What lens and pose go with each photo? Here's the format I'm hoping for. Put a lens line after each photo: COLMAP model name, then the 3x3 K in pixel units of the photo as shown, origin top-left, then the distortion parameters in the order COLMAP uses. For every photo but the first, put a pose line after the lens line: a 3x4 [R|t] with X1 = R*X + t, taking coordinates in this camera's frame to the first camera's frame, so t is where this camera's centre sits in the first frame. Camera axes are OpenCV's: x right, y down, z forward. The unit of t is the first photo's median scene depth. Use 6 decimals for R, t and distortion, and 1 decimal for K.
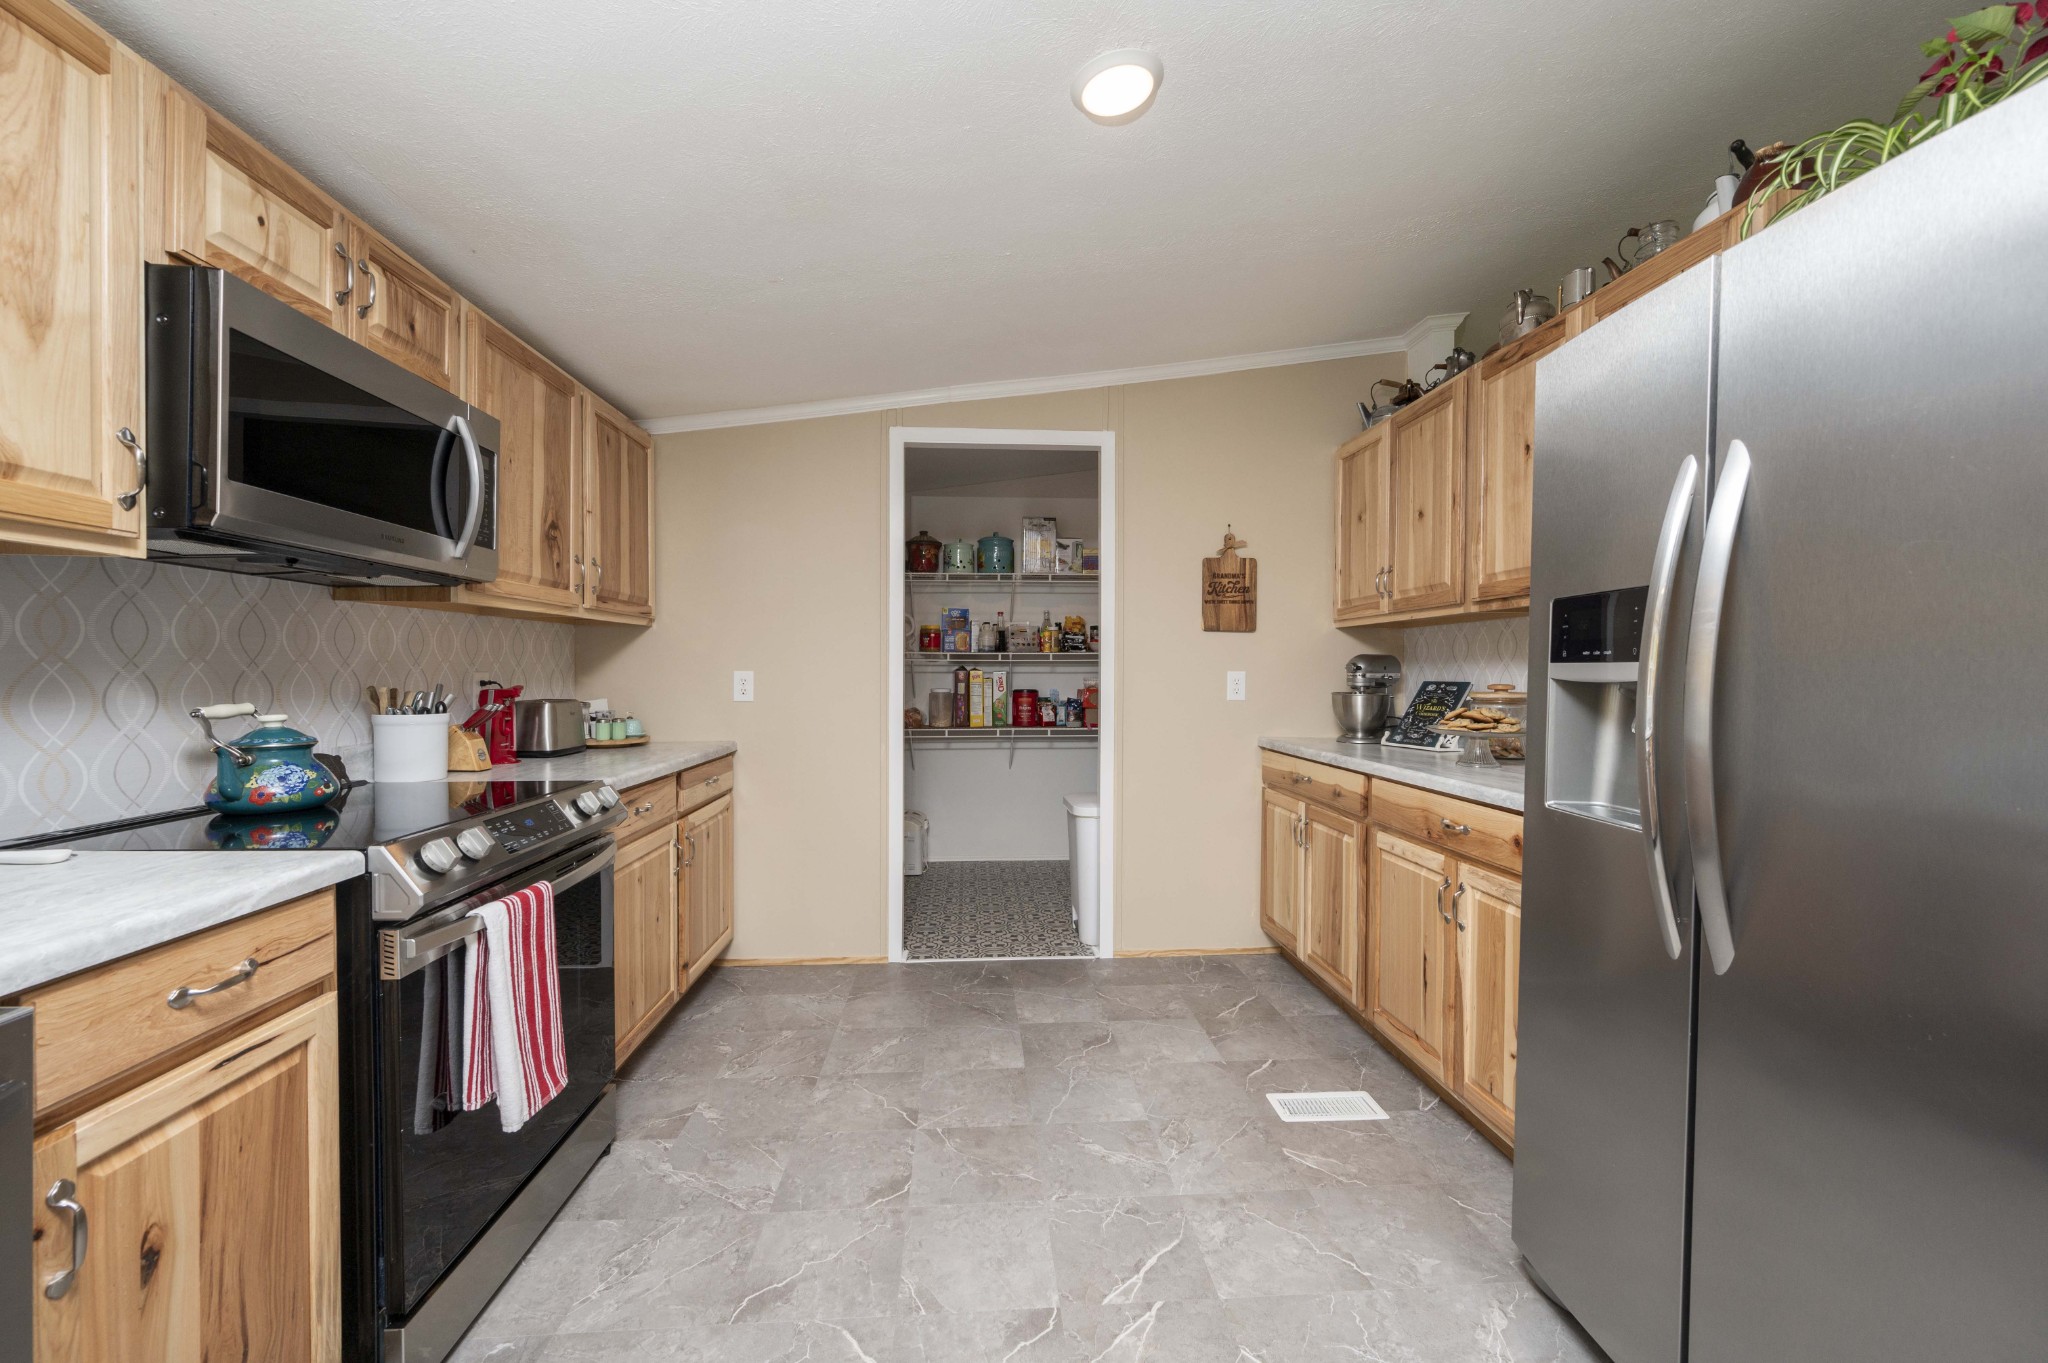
lens RADIAL K [[804.0, 0, 1018.6], [0, 804.0, 682.3], [0, 0, 1]] dist [-0.001911, -0.000079]
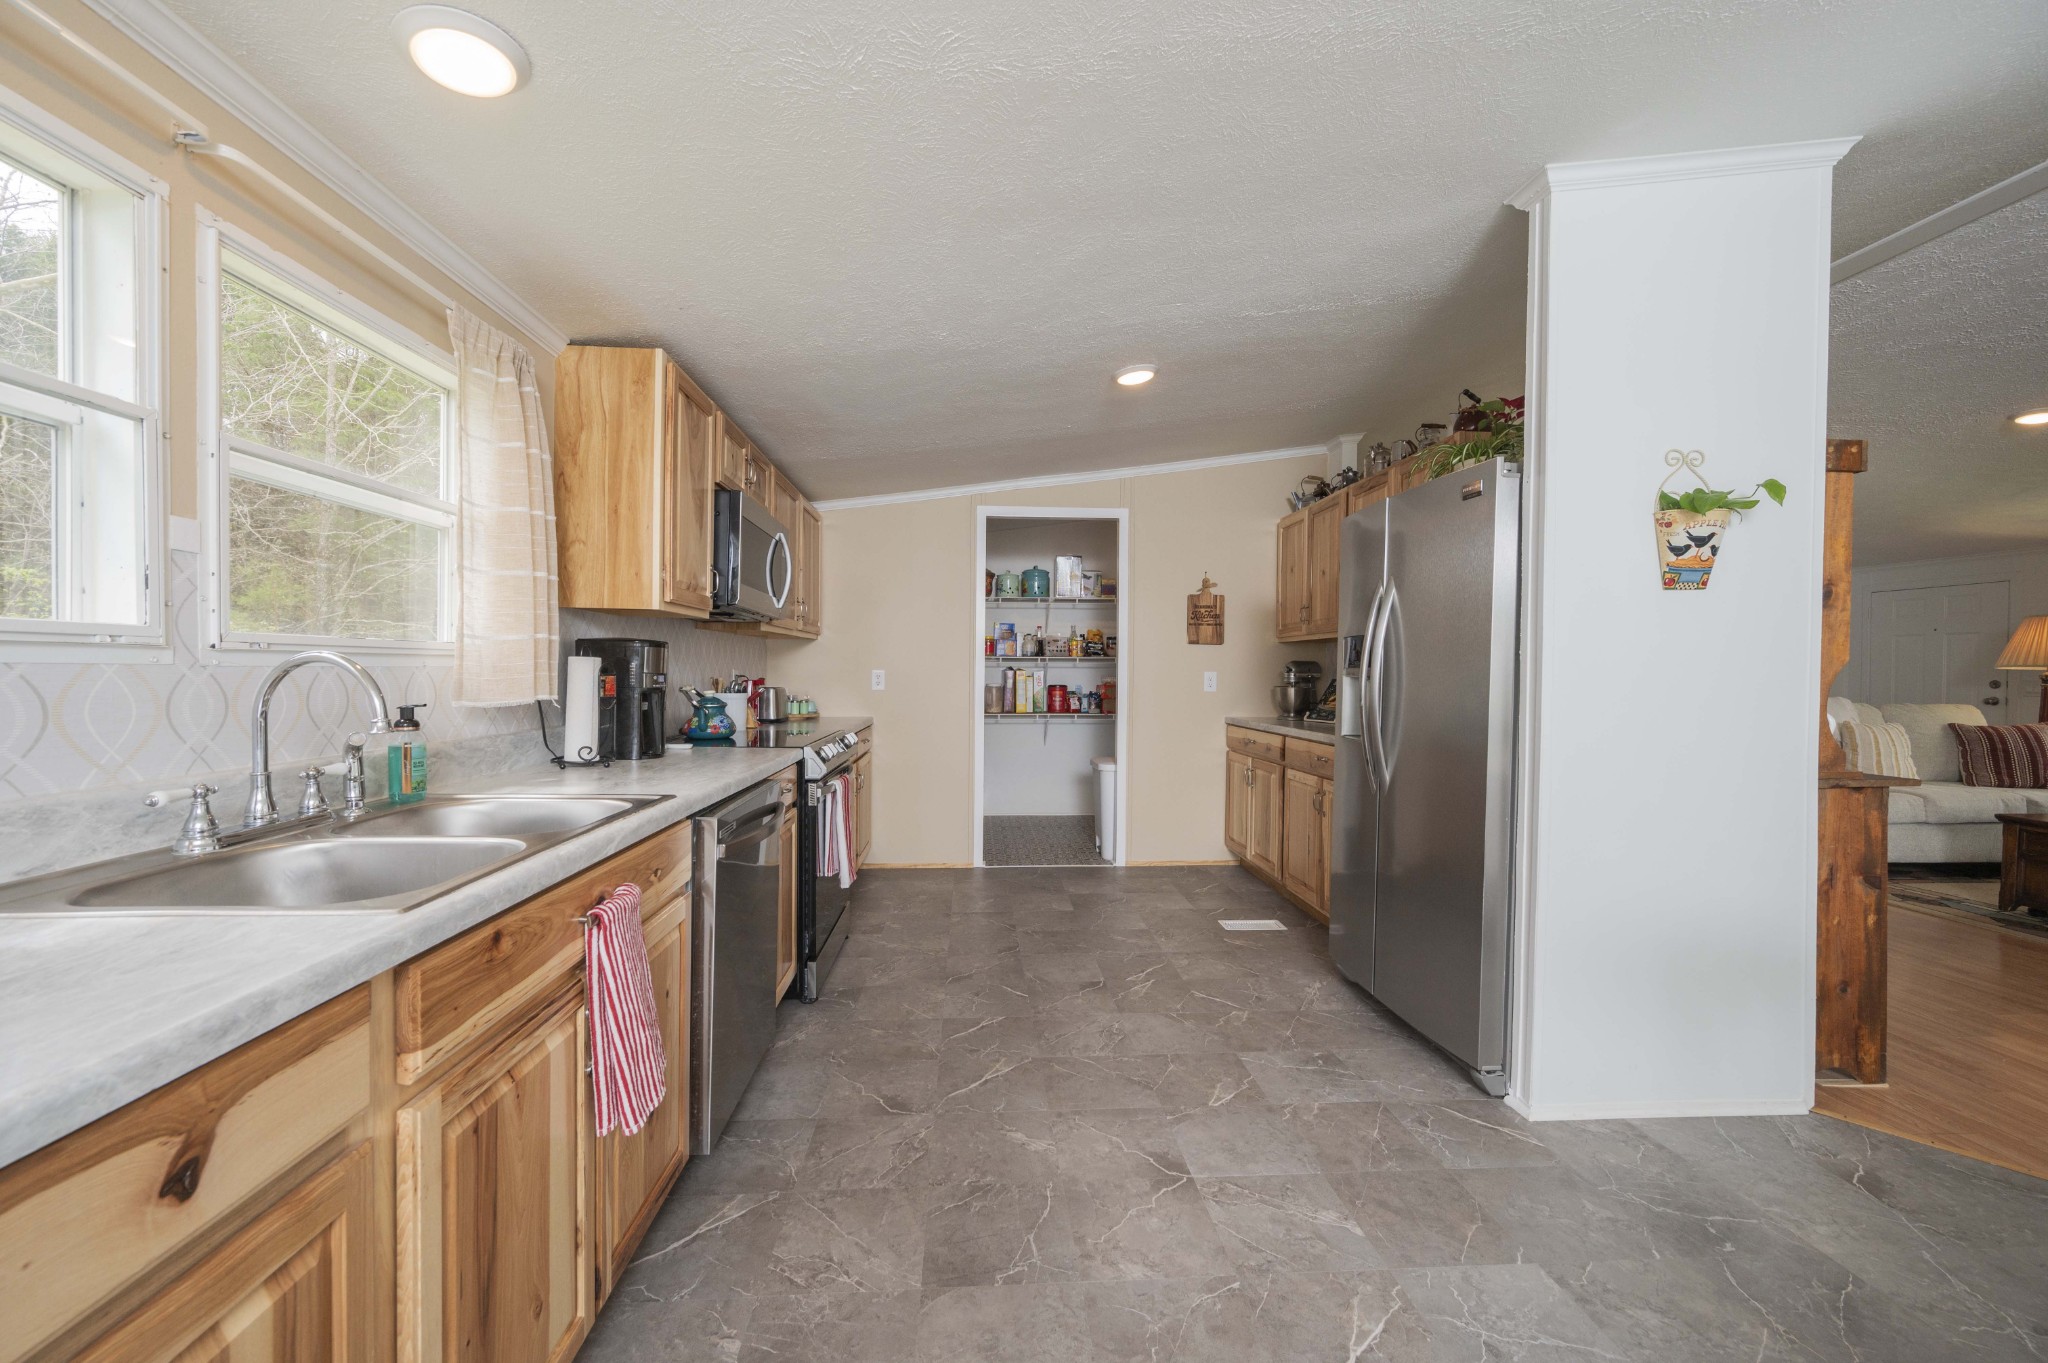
lens RADIAL K [[804.0, 0, 1018.6], [0, 804.0, 682.3], [0, 0, 1]] dist [-0.001911, -0.000079]
pose [[0.999977, 0.005342, -0.004224, -0.072262], [-0.005343, 0.999986, -0.000141, 0.007543], [0.004223, 0.000164, 0.999991, -0.464301]]
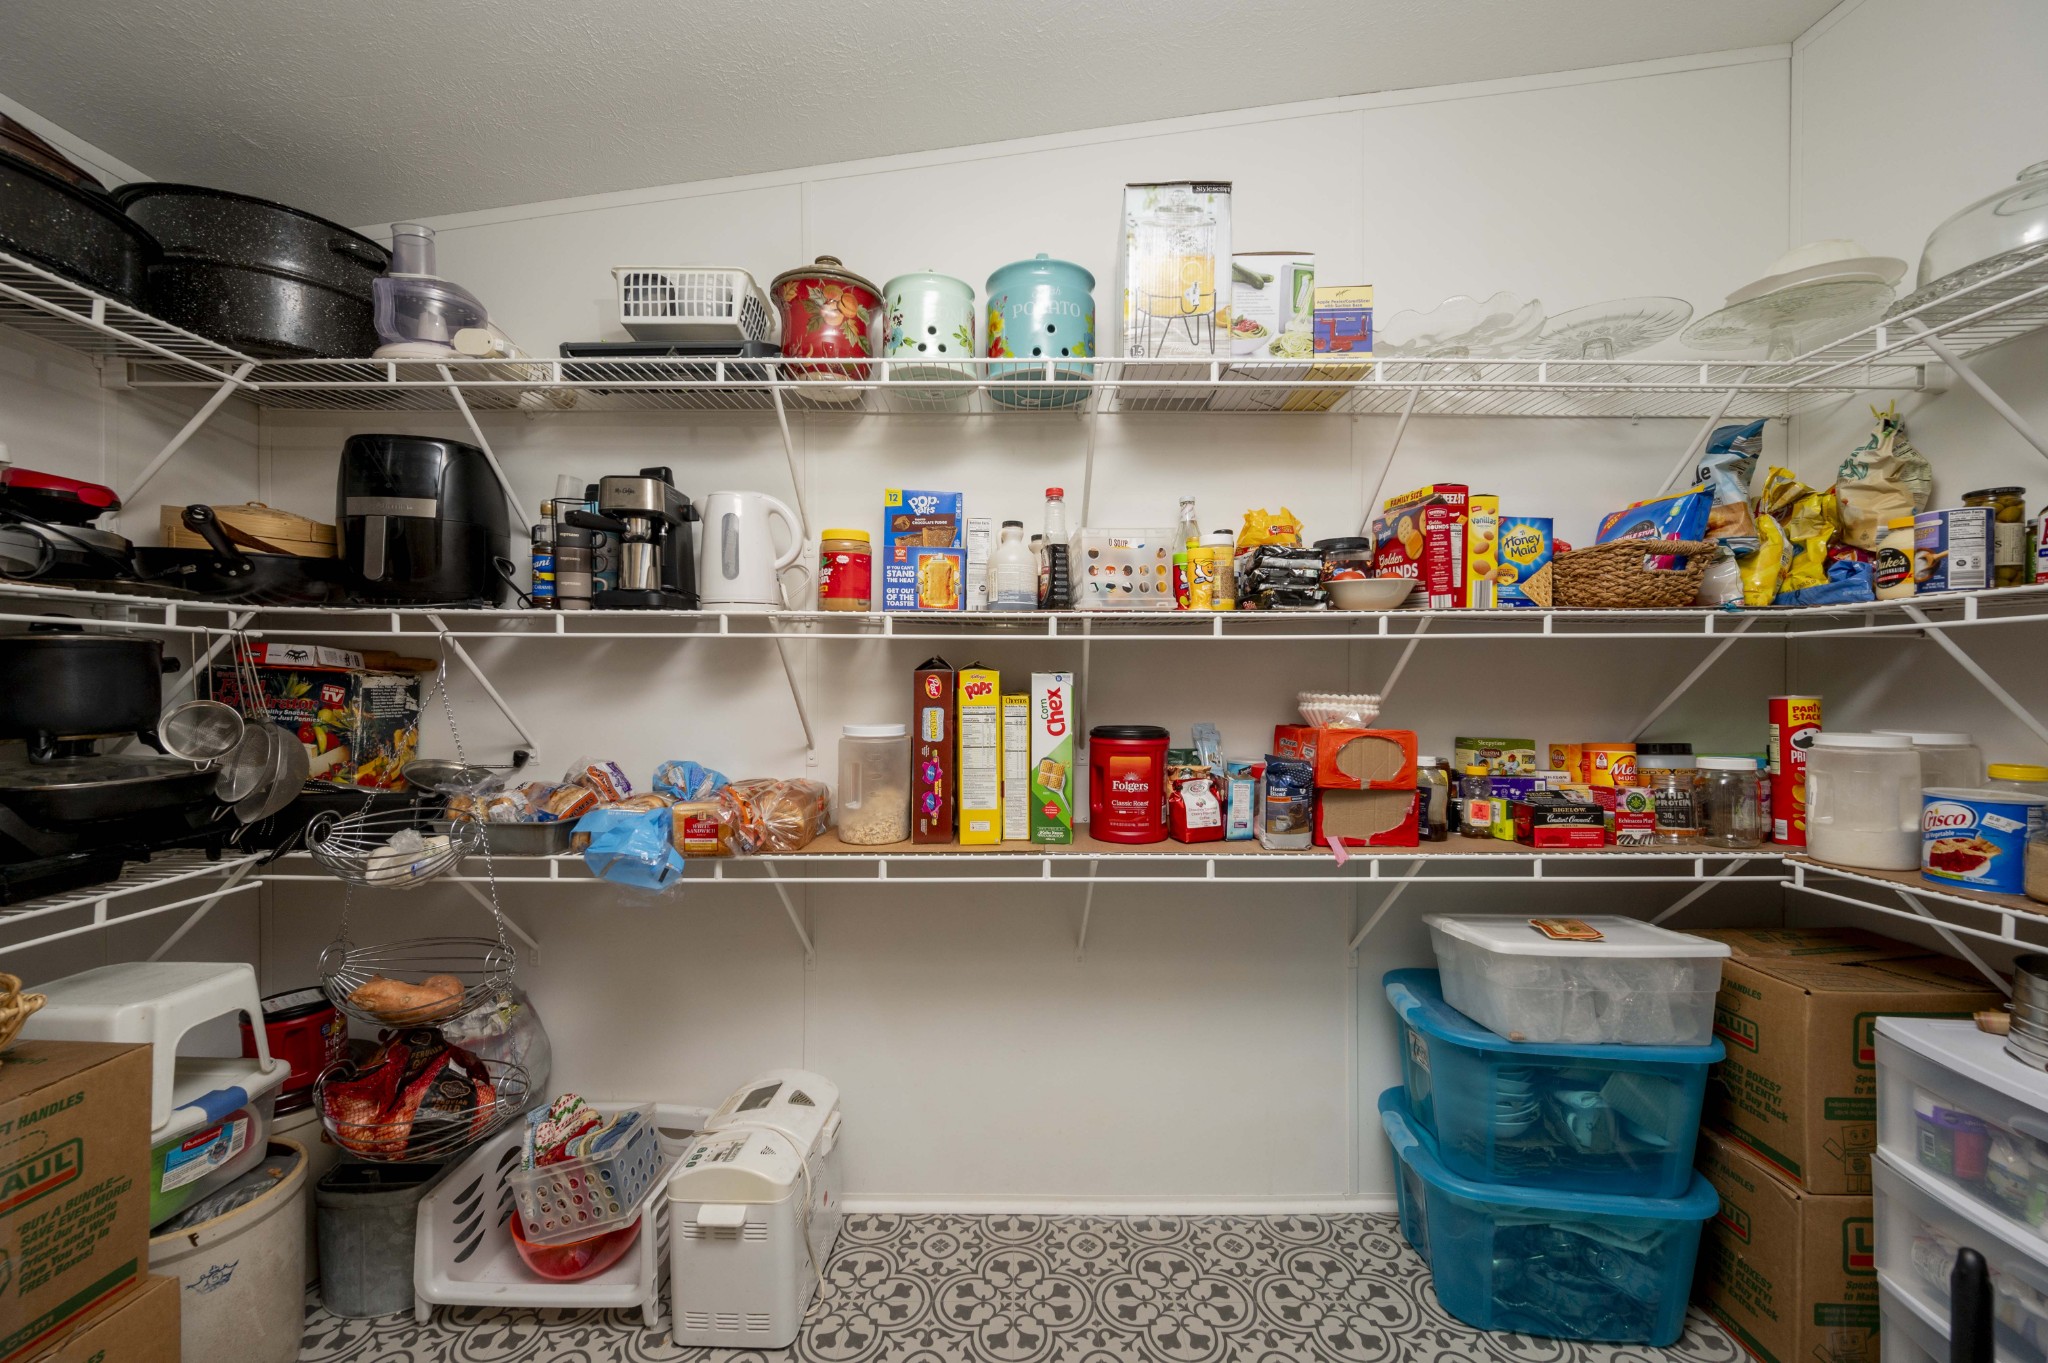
lens RADIAL K [[804.0, 0, 1018.6], [0, 804.0, 682.3], [0, 0, 1]] dist [-0.001911, -0.000079]
pose [[0.996895, 0.000089, -0.078745, -0.016415], [-0.001743, 0.999779, -0.020939, -0.004166], [0.078726, 0.021011, 0.996675, 0.960772]]
